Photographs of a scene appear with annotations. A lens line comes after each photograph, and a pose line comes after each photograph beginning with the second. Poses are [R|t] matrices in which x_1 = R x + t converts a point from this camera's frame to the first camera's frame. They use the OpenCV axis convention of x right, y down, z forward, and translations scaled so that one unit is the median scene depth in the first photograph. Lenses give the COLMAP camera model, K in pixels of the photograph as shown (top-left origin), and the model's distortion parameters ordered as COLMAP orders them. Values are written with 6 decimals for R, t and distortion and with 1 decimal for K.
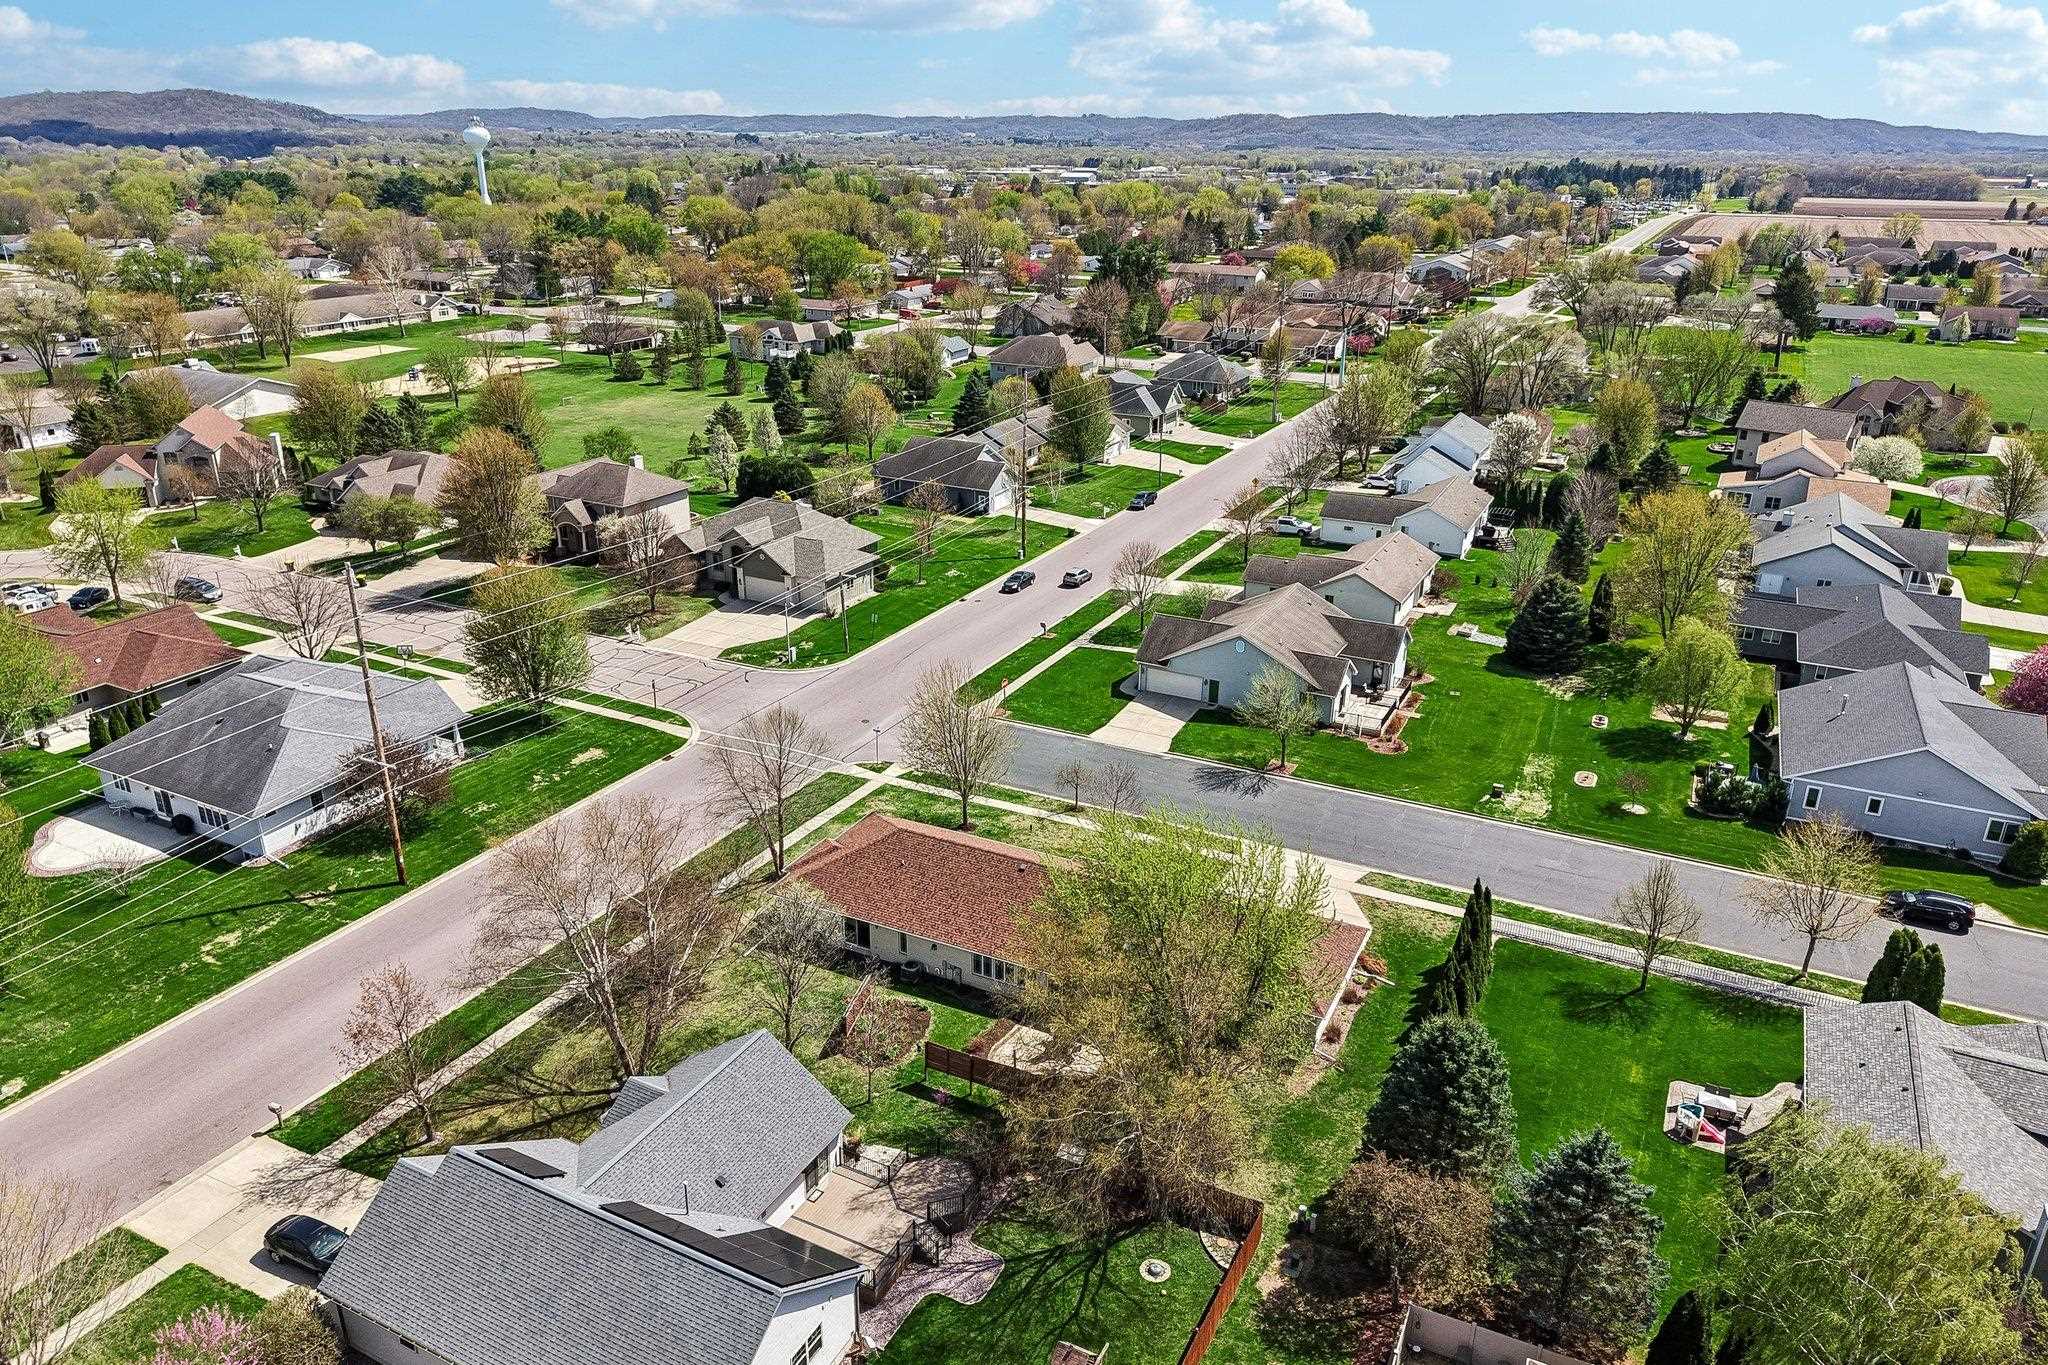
lens RADIAL K [[1379.9, 0, 1024.0], [0, 1379.9, 682.5], [0, 0, 1]] dist [0.021846, -0.022932]
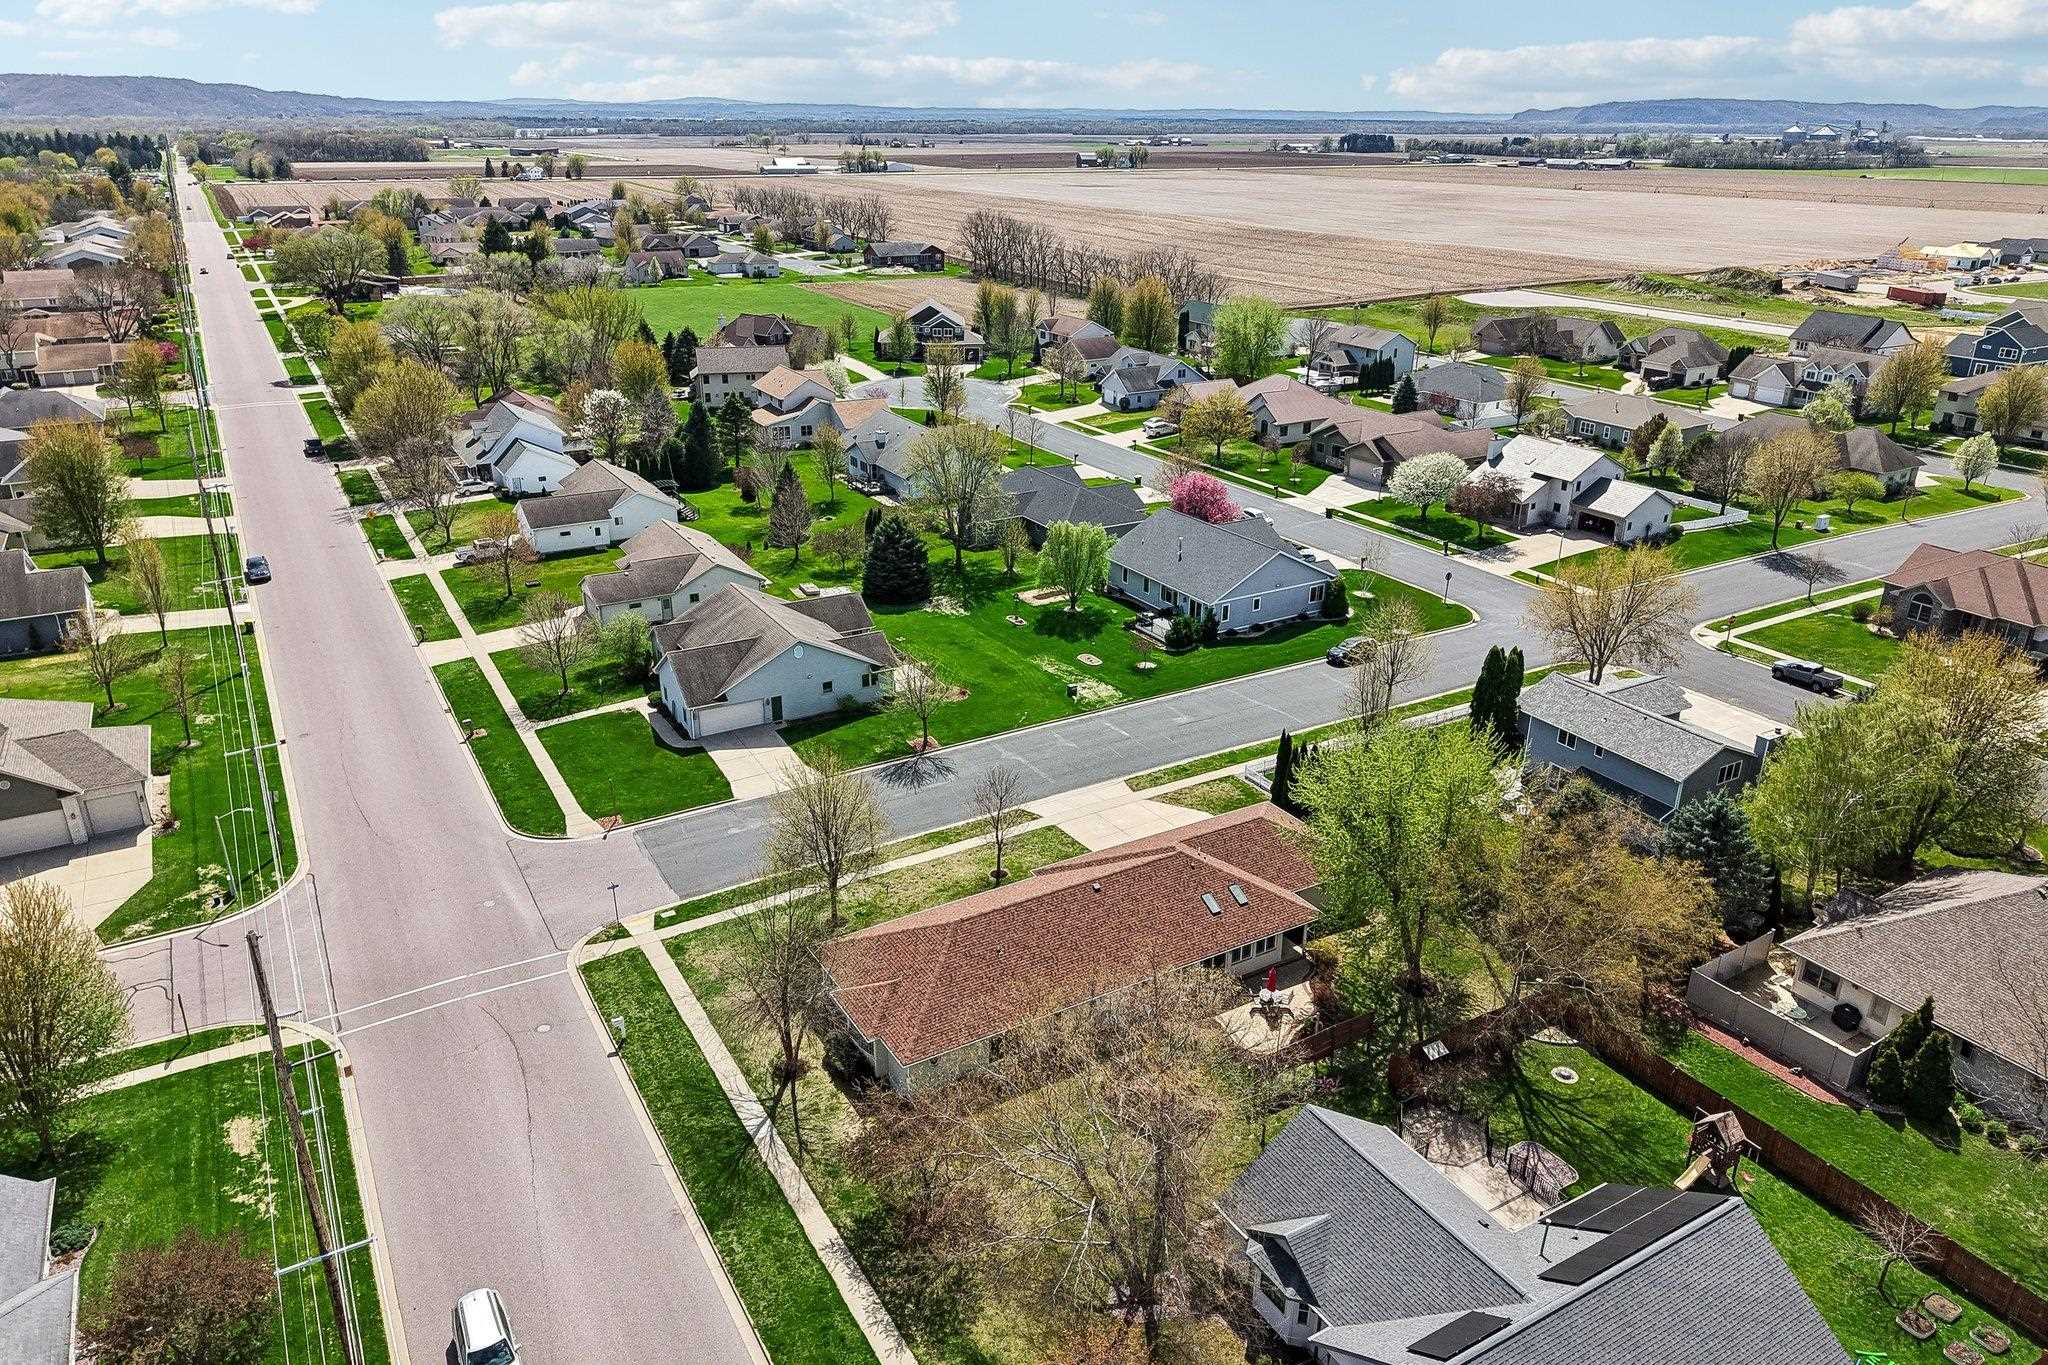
lens RADIAL K [[1379.9, 0, 1024.0], [0, 1379.9, 682.5], [0, 0, 1]] dist [0.021846, -0.022932]
pose [[0.537361, -0.323089, 0.779010, -0.434147], [0.305705, 0.935507, 0.177119, -0.109195], [-0.785994, 0.142971, 0.601475, 0.267024]]
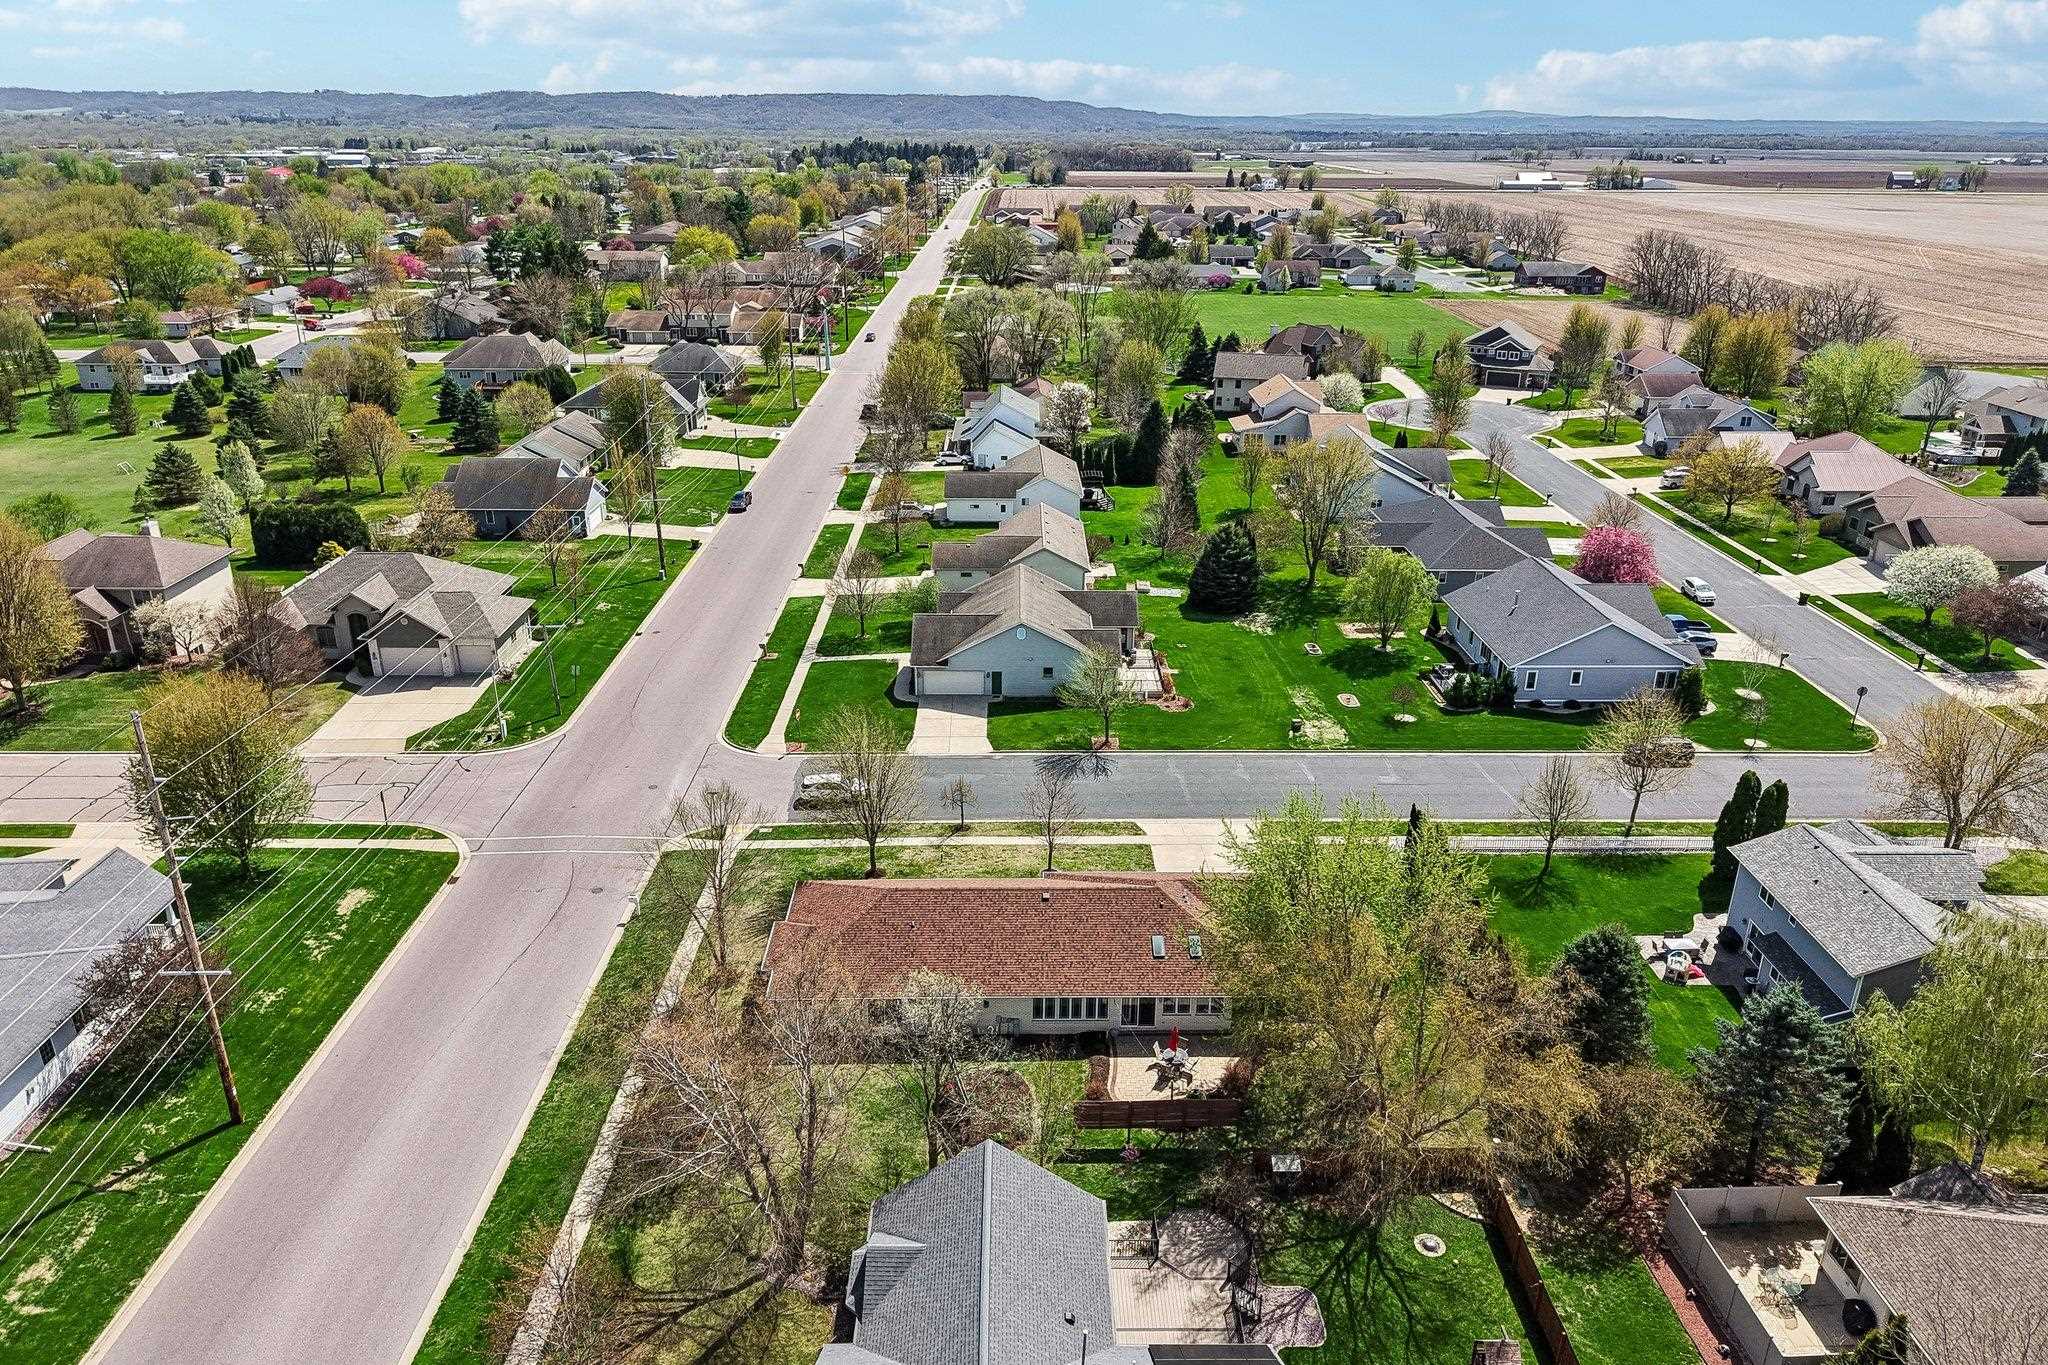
lens RADIAL K [[1398.3, 0, 1025.3], [0, 1398.3, 636.2], [0, 0, 1]] dist [0.010049, -0.010449]
pose [[0.884530, -0.161363, 0.437685, -0.241063], [0.169881, 0.985263, 0.019923, -0.037378], [-0.434450, 0.056732, 0.898907, 0.081101]]
